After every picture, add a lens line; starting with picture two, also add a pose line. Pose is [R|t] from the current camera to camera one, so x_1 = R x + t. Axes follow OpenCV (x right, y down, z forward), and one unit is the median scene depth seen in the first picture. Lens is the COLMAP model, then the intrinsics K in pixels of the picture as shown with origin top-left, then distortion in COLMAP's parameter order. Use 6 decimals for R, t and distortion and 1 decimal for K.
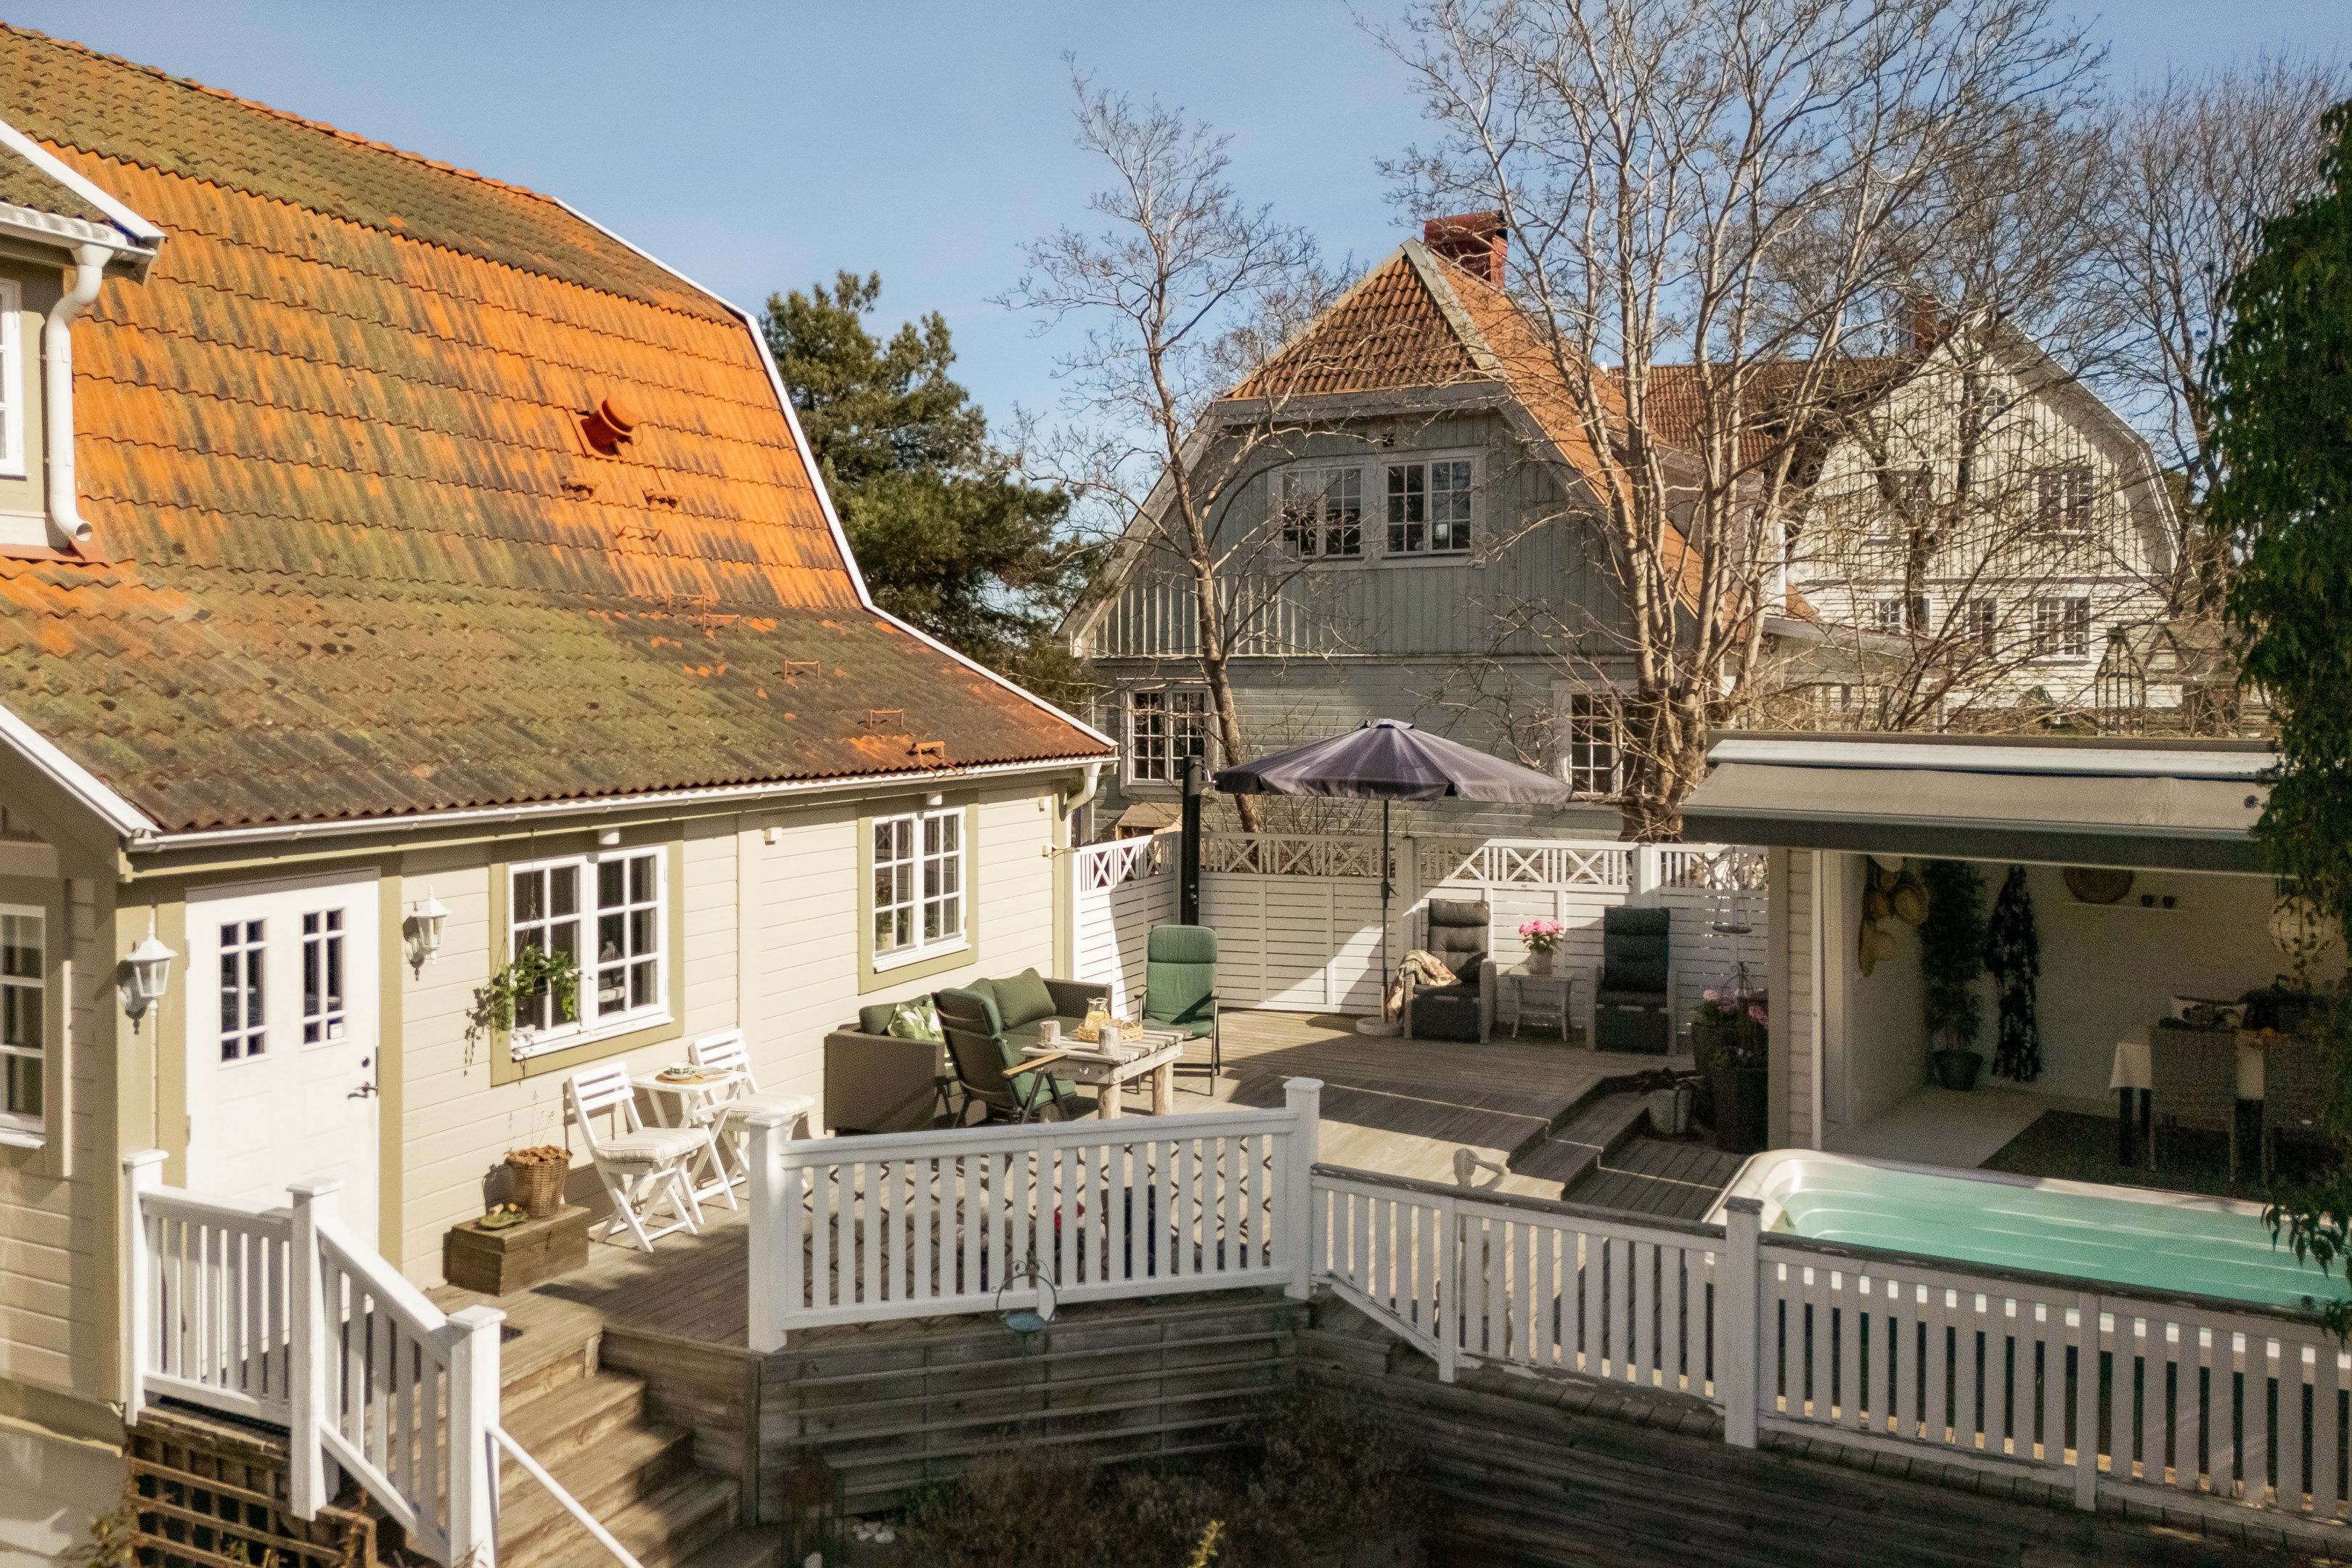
lens RADIAL K [[1829.7, 0, 1124.6], [0, 1829.7, 725.1], [0, 0, 1]] dist [0.049754, -0.012147]
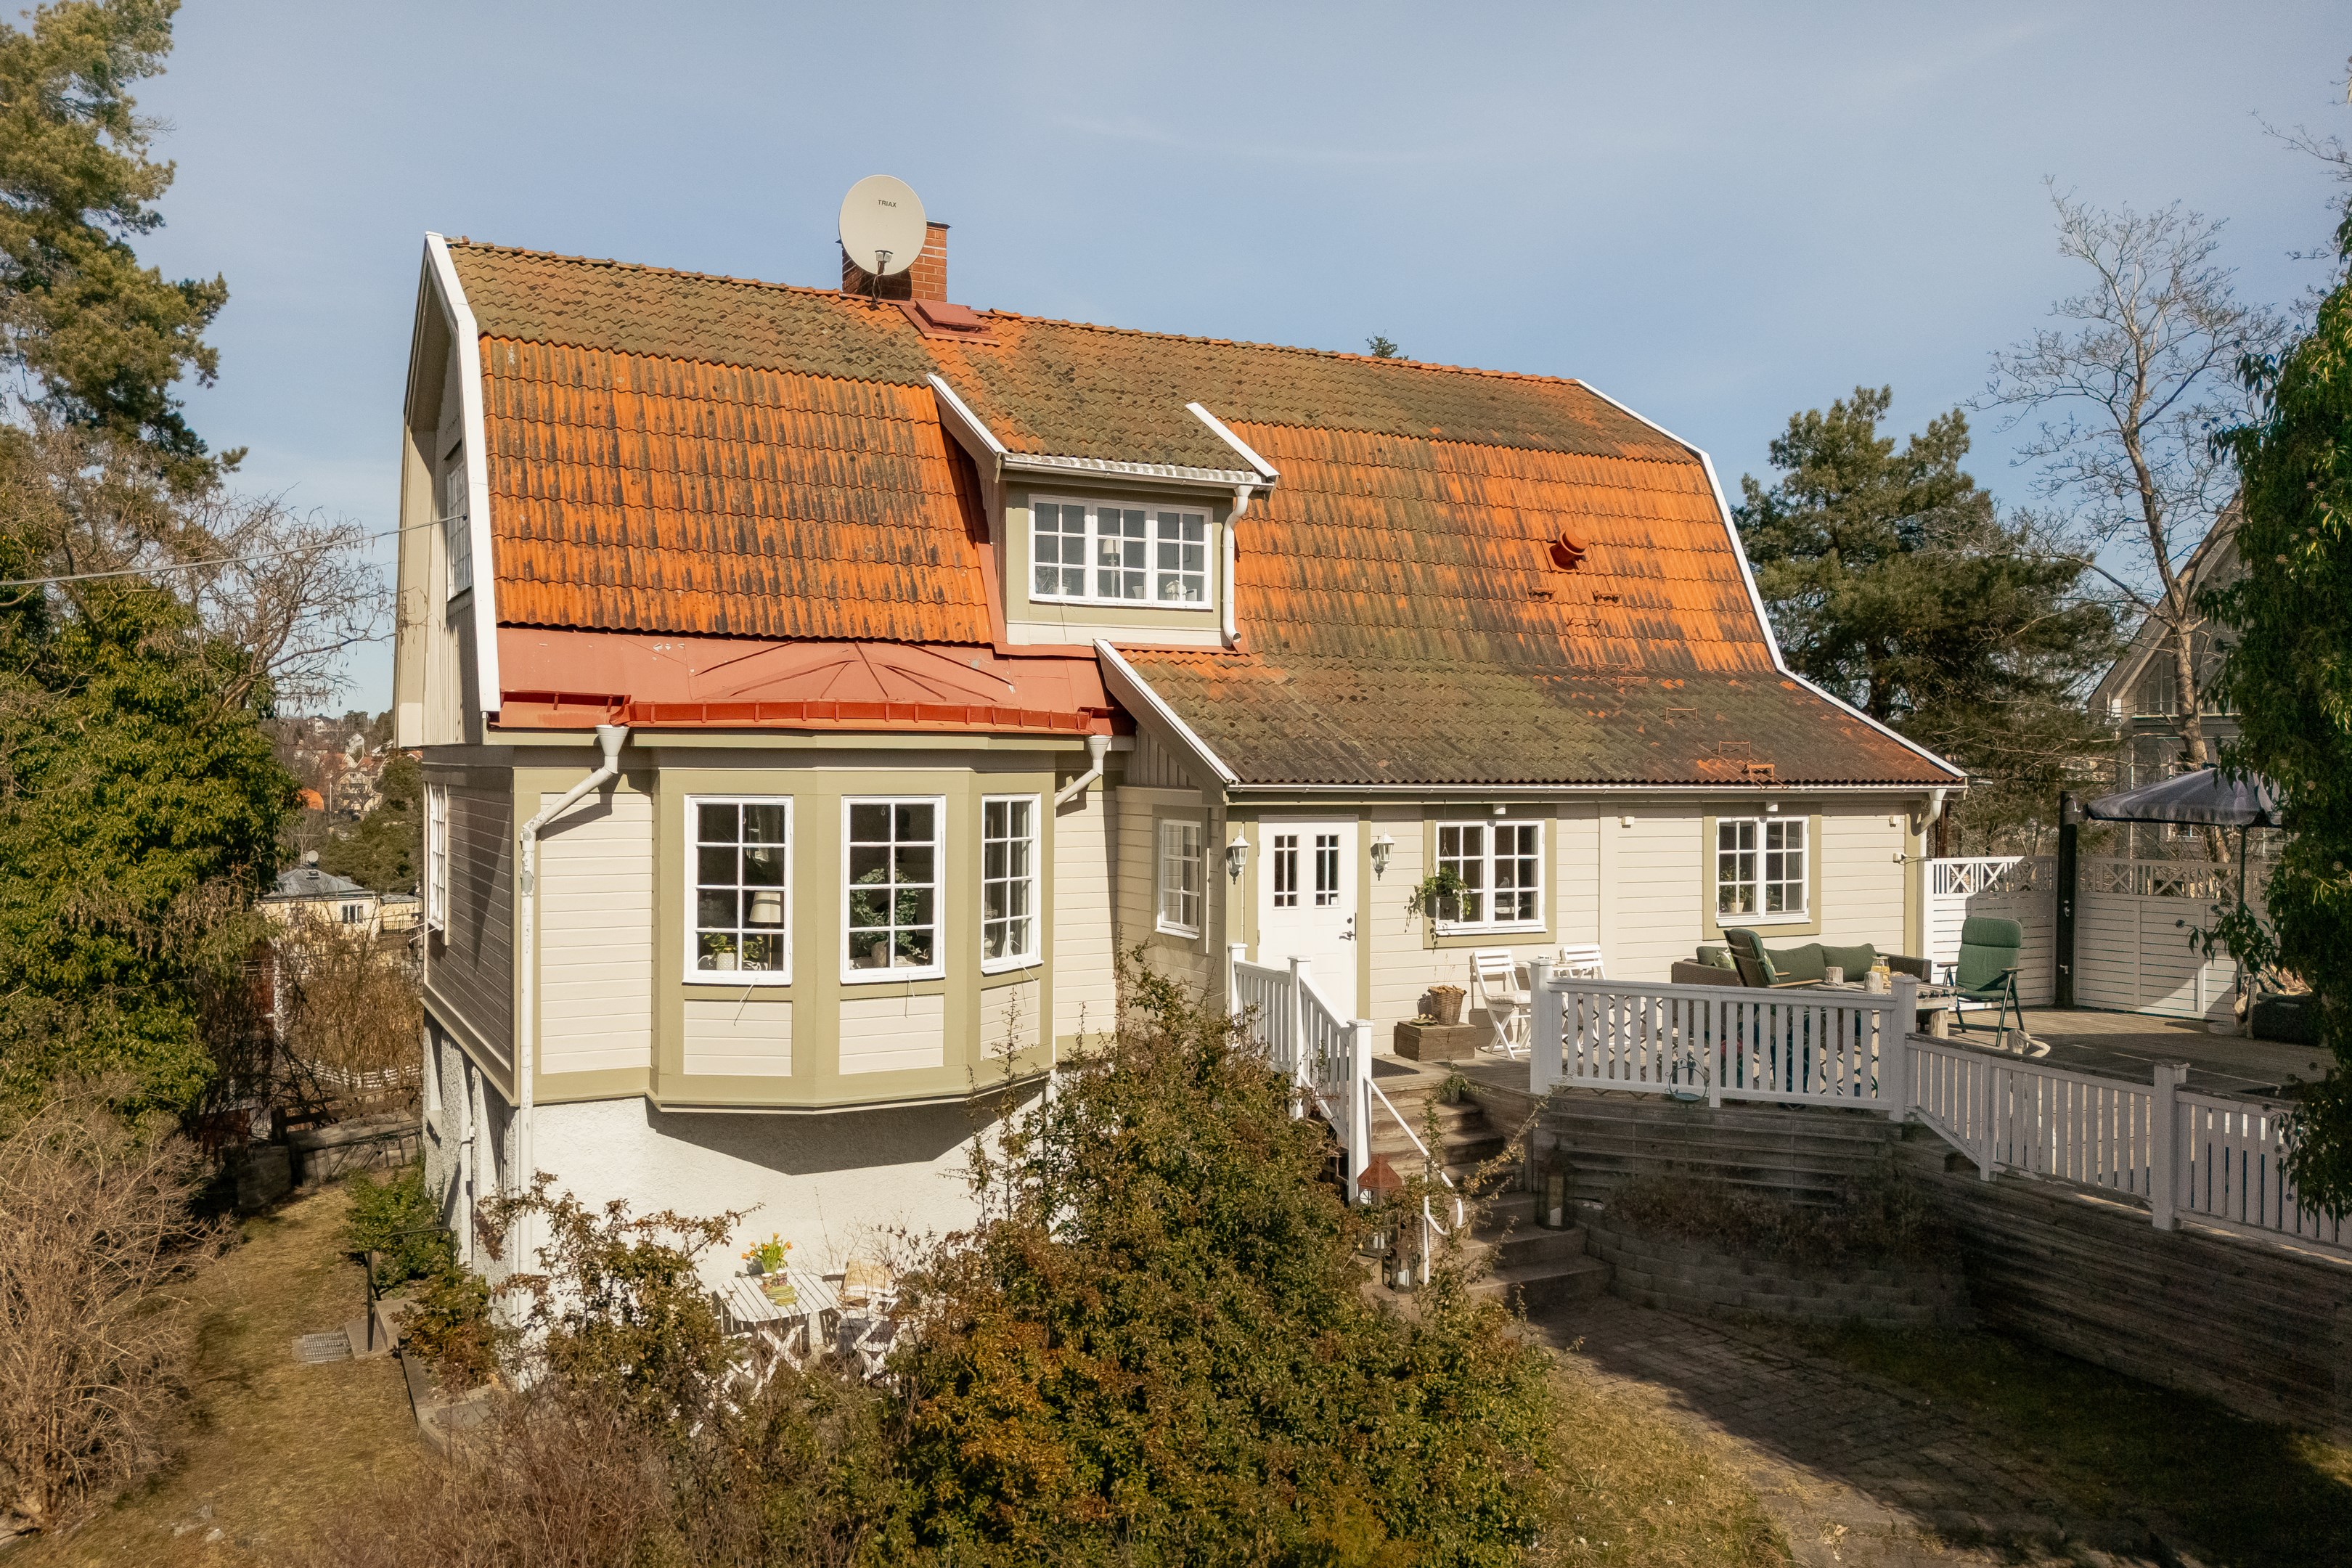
lens RADIAL K [[1843.1, 0, 1124.7], [0, 1843.1, 776.7], [0, 0, 1]] dist [0.078245, -0.004322]
pose [[0.800263, 0.012931, -0.599510, 0.357544], [-0.022858, 0.999699, -0.008951, 0.042861], [0.599214, 0.020867, 0.800317, -0.425894]]
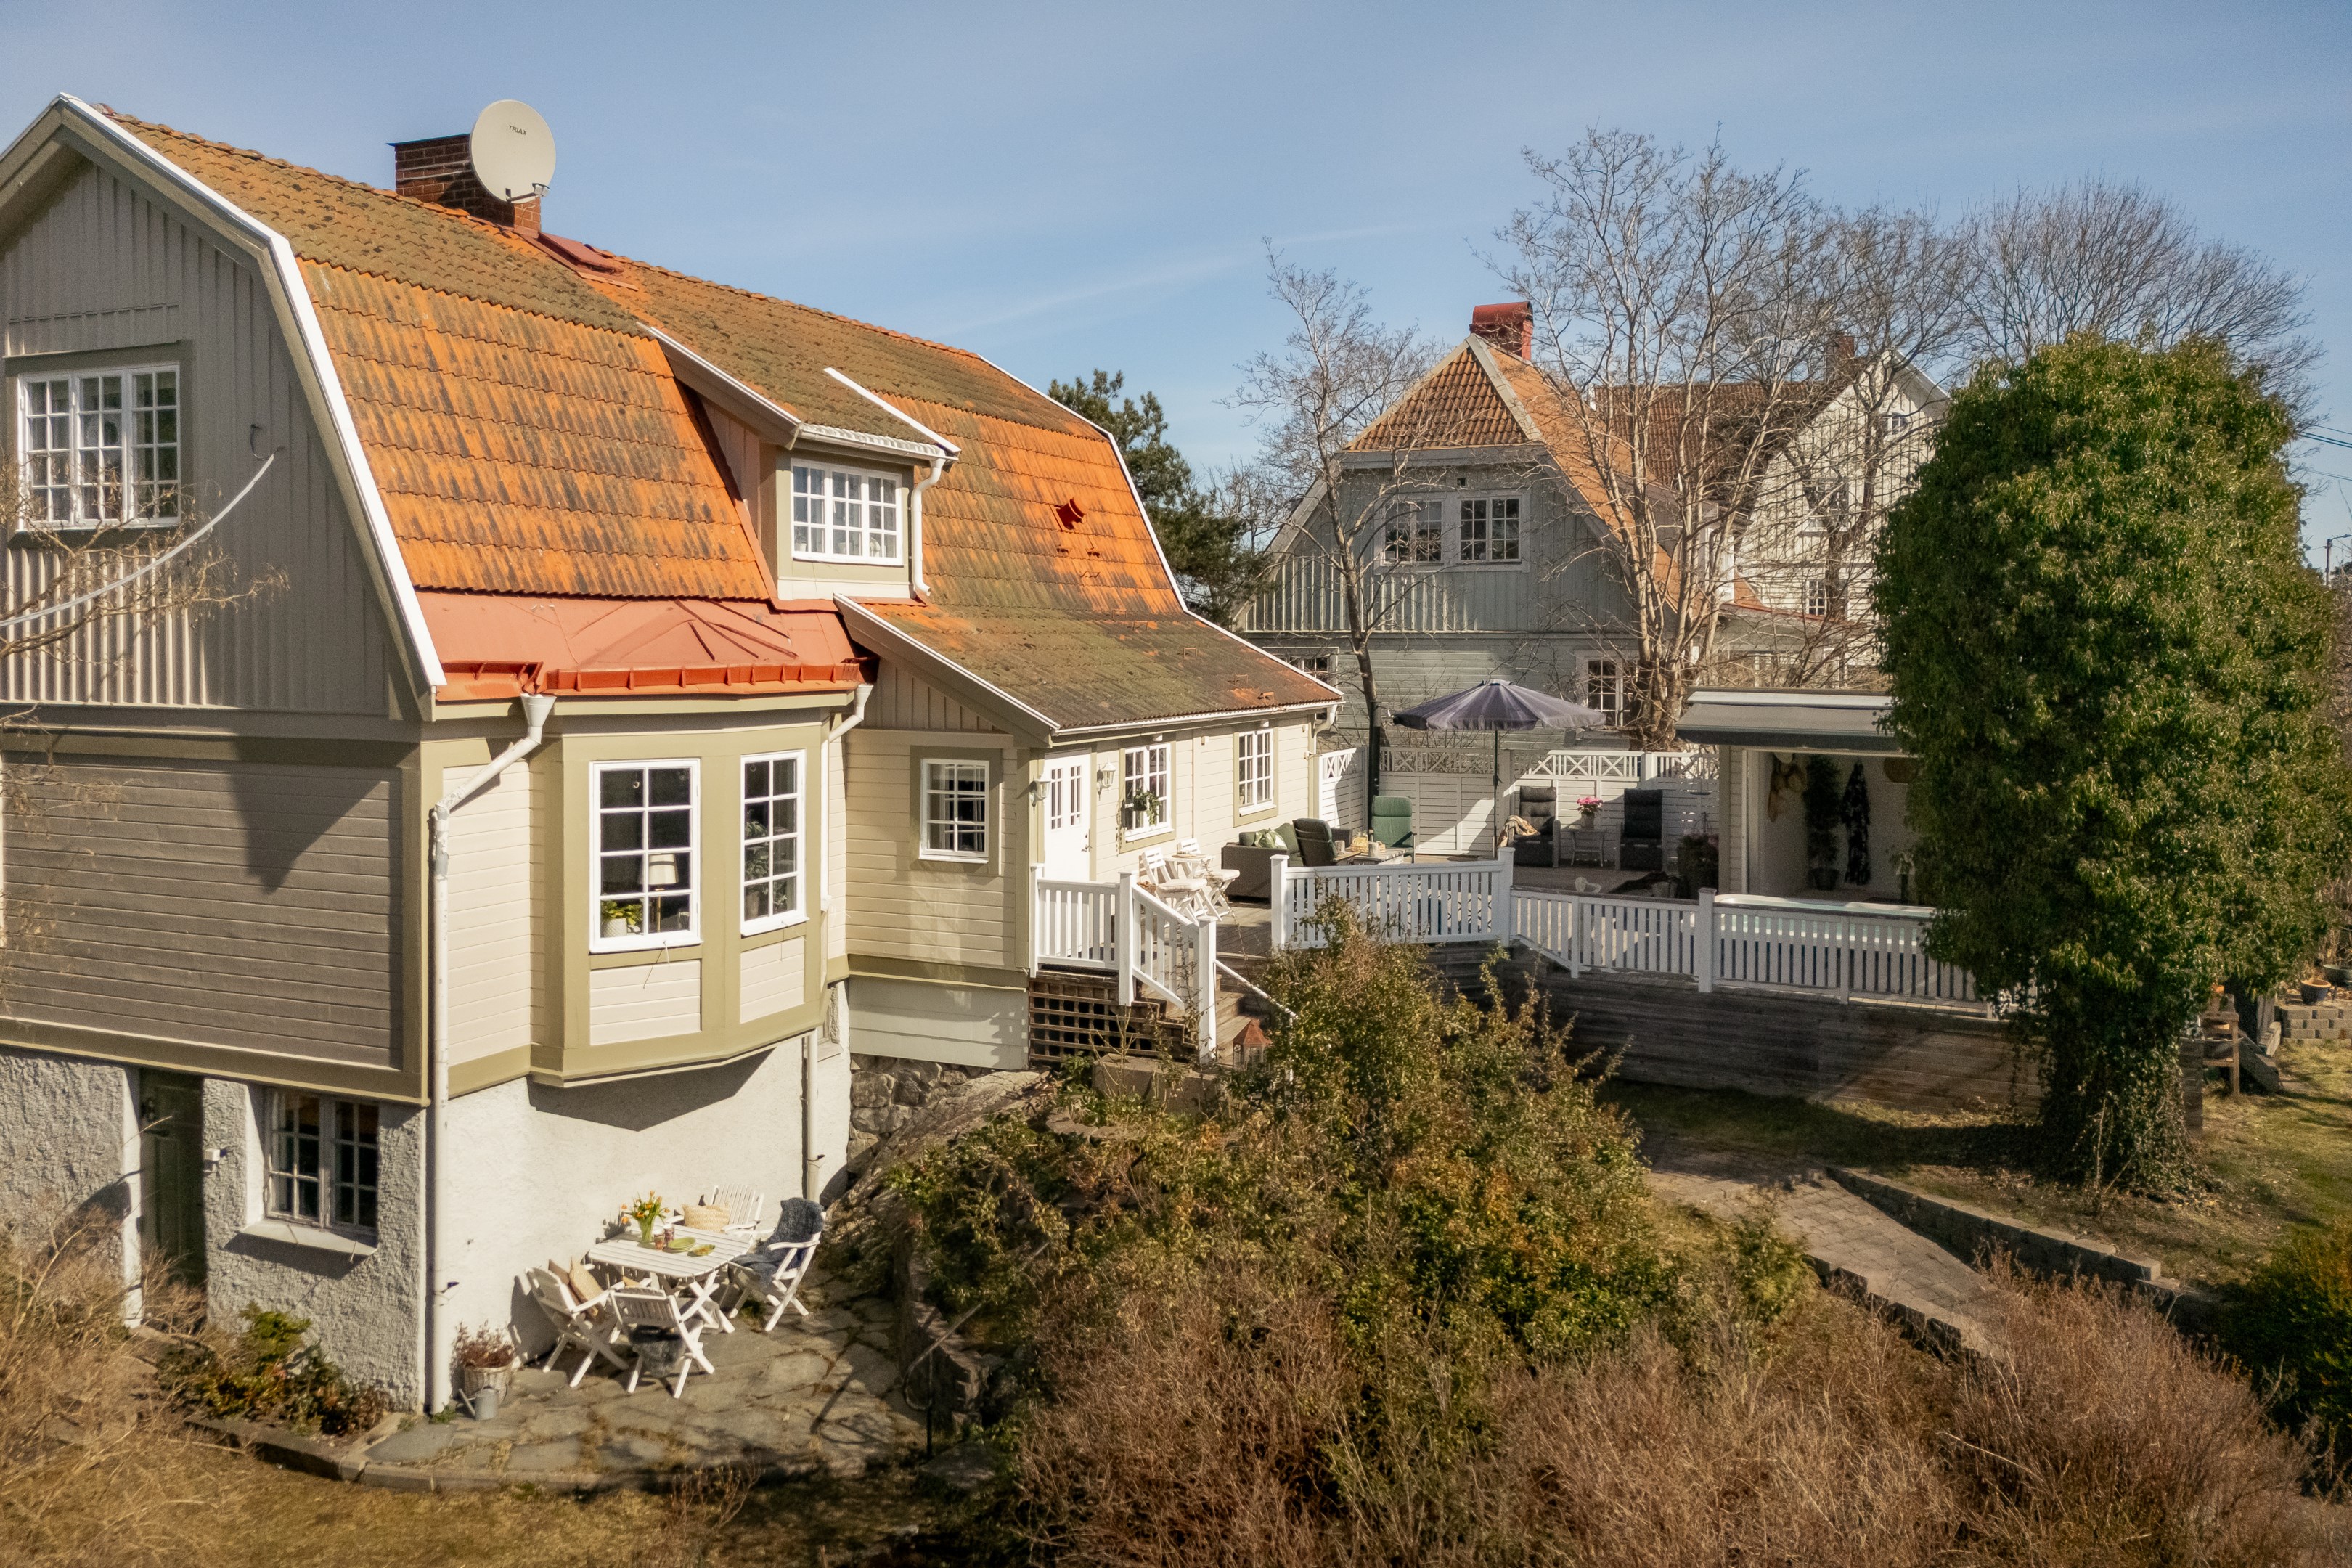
lens RADIAL K [[1767.3, 0, 1177.5], [0, 1767.3, 677.4], [0, 0, 1]] dist [0.048571, -0.003498]
pose [[0.999297, 0.002362, 0.037427, -0.267740], [-0.002397, 0.999997, 0.000906, -0.006190], [-0.037425, -0.000995, 0.999299, -0.781470]]
